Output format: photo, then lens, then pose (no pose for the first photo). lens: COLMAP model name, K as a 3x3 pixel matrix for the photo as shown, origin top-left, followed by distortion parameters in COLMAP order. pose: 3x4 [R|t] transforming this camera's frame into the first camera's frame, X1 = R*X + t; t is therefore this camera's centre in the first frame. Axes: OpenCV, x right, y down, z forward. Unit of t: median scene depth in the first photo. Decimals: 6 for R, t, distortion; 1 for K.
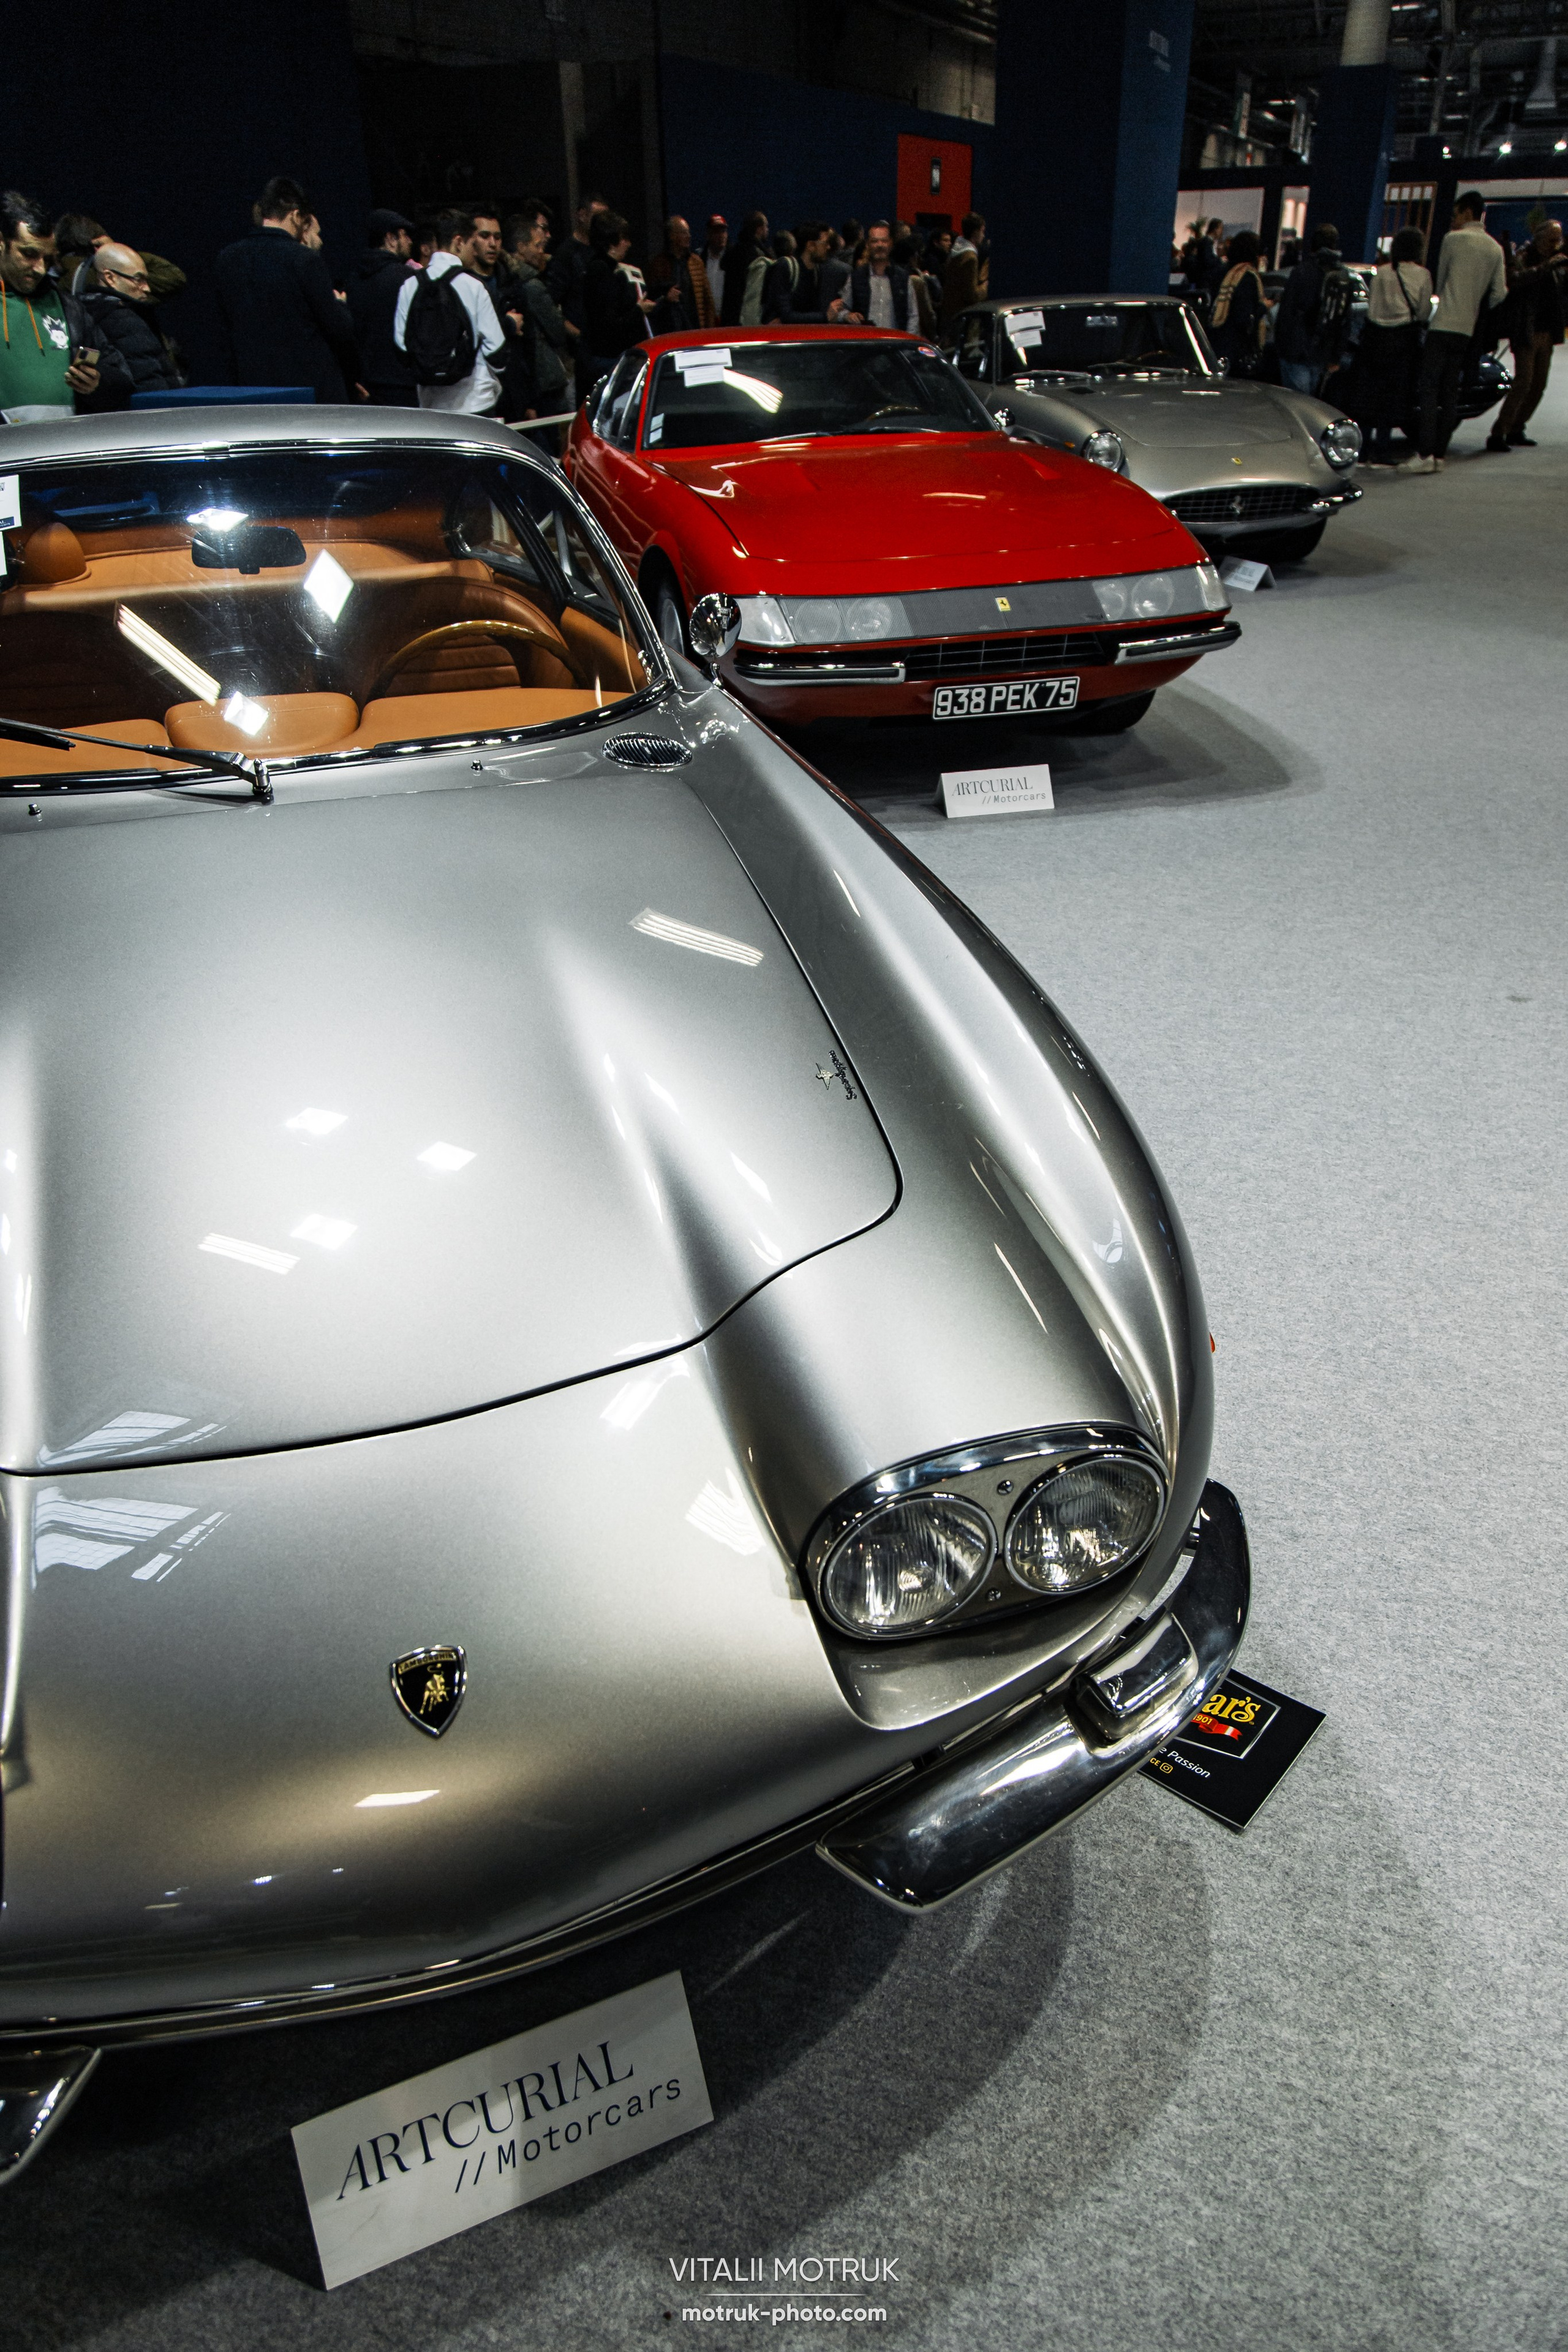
lens RADIAL K [[1593.0, 0, 783.0], [0, 1593.0, 1169.3], [0, 0, 1]] dist [-0.002437, -0.005024]
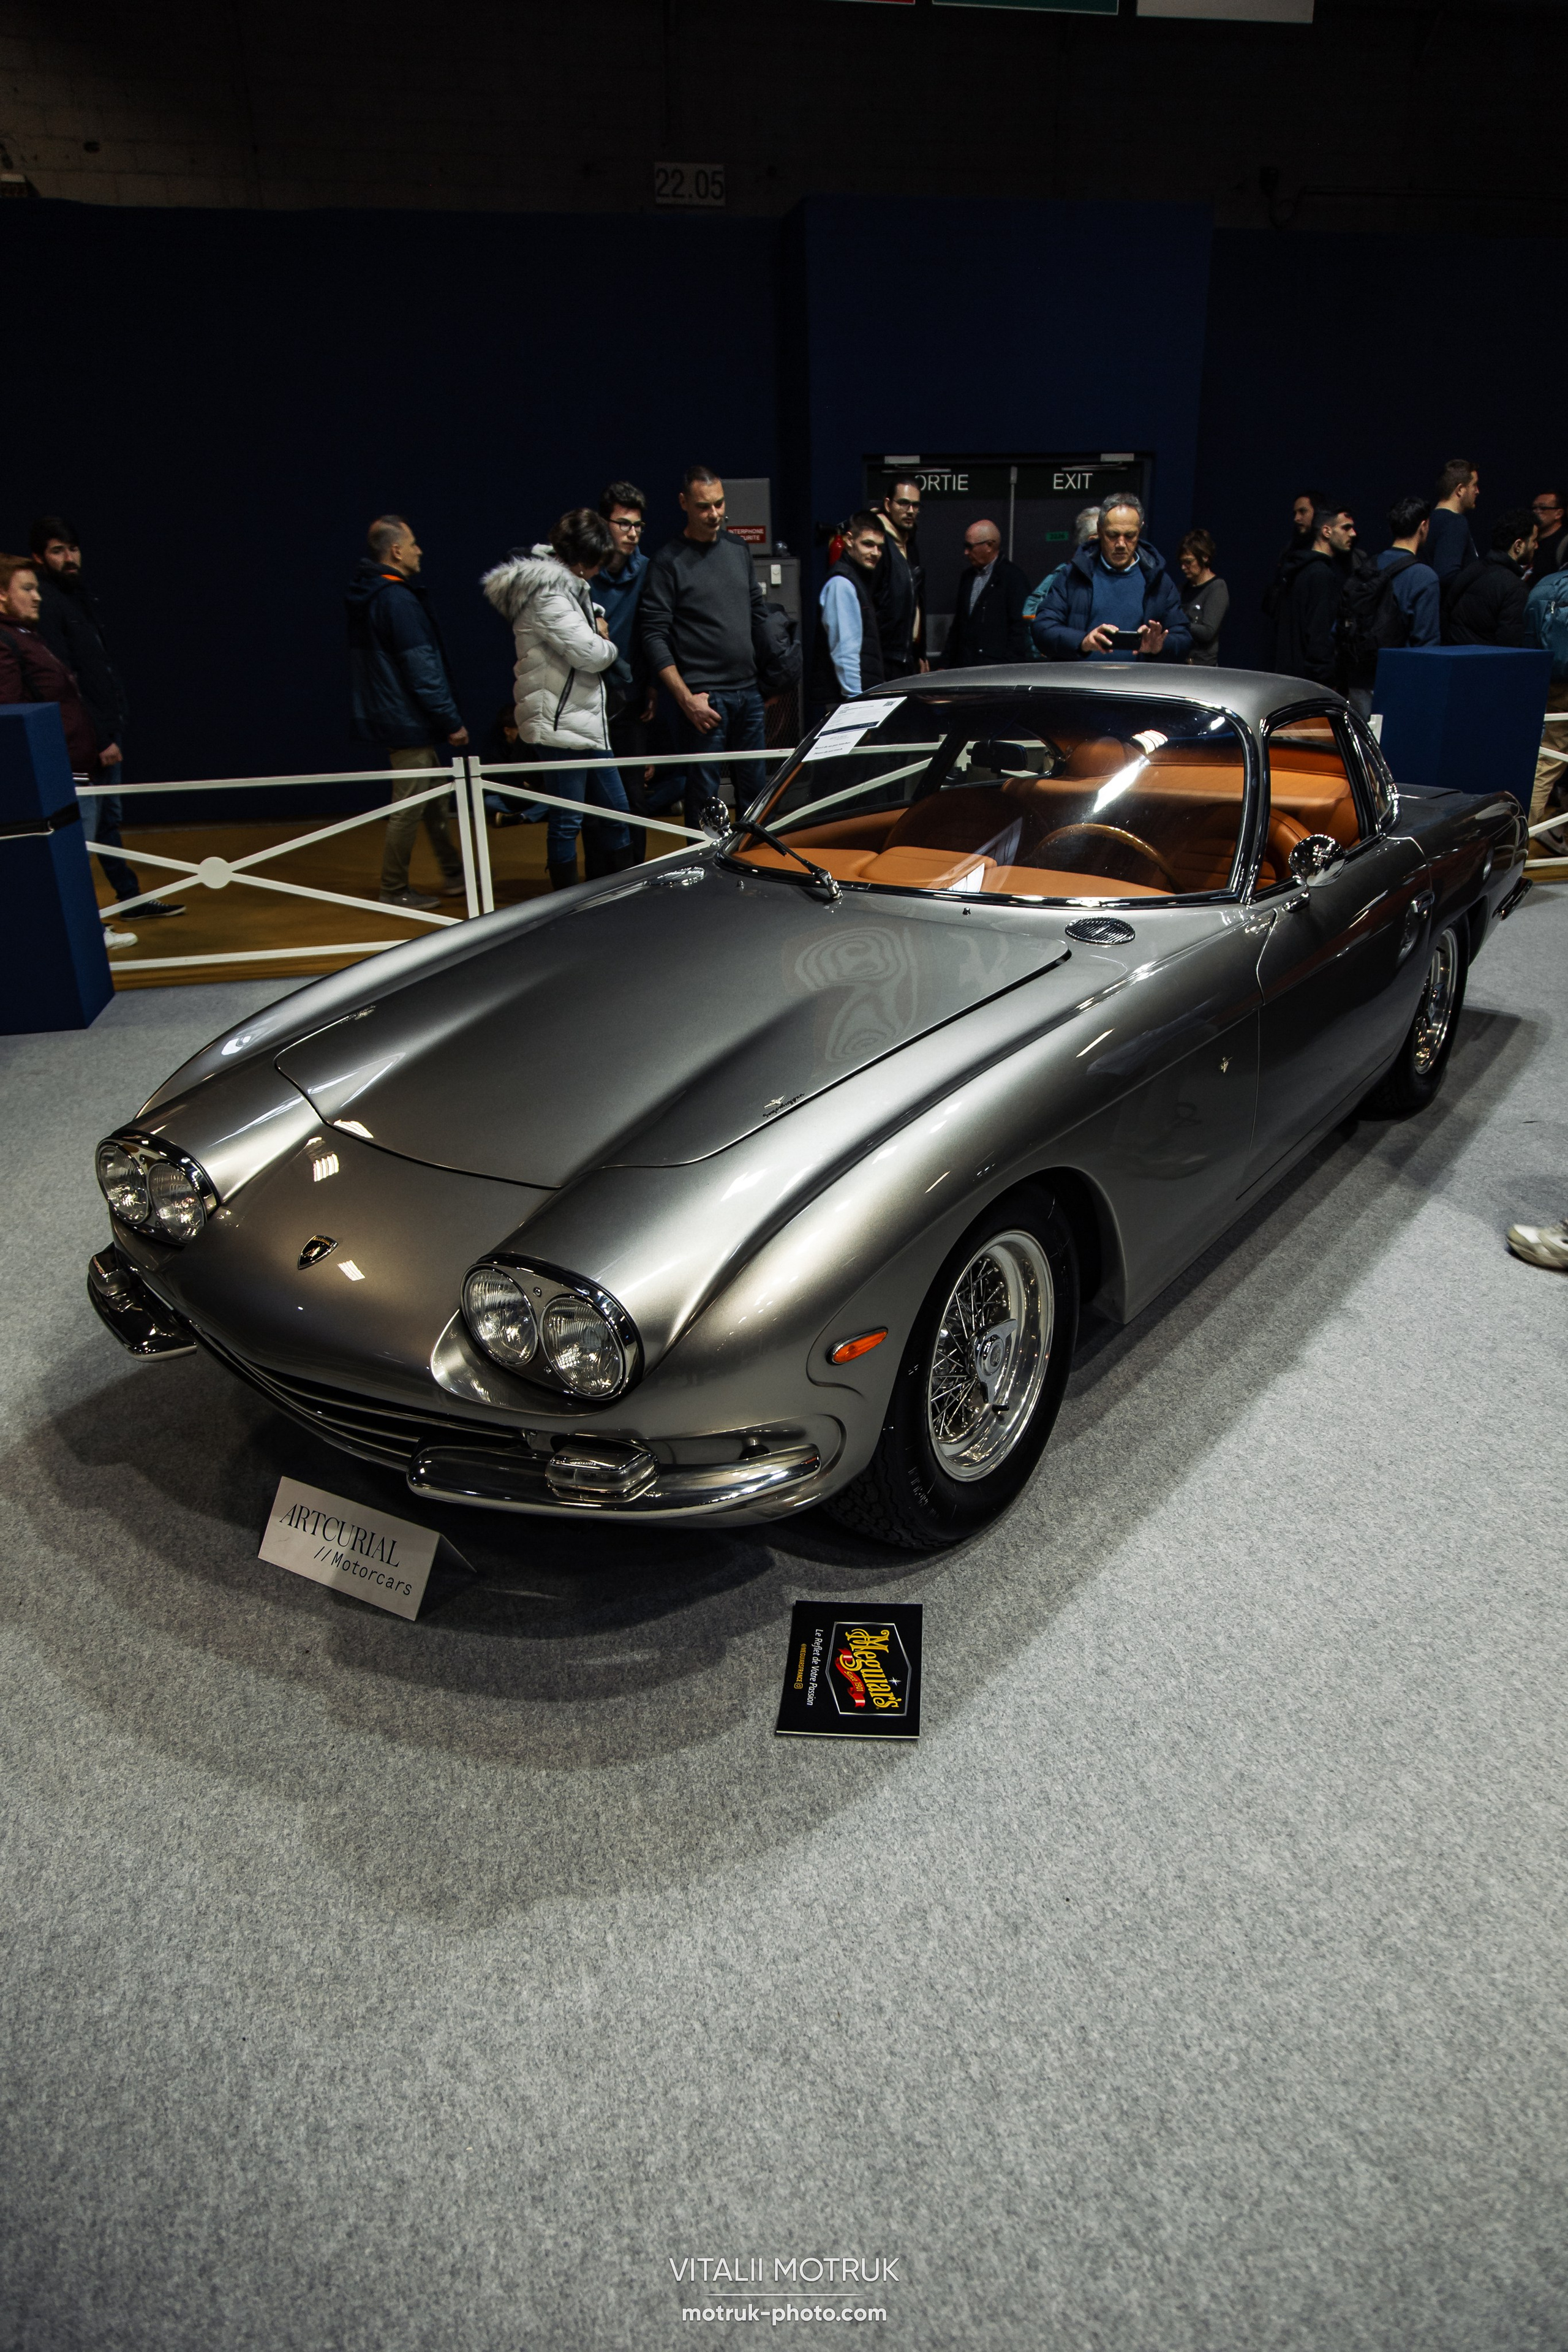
lens RADIAL K [[1593.0, 0, 781.4], [0, 1593.0, 1180.0], [0, 0, 1]] dist [-0.002437, -0.005024]
pose [[0.584800, 0.306290, -0.751129, 1.343091], [-0.390924, 0.917766, 0.069883, -0.105534], [0.710766, 0.252767, 0.656446, 0.049475]]
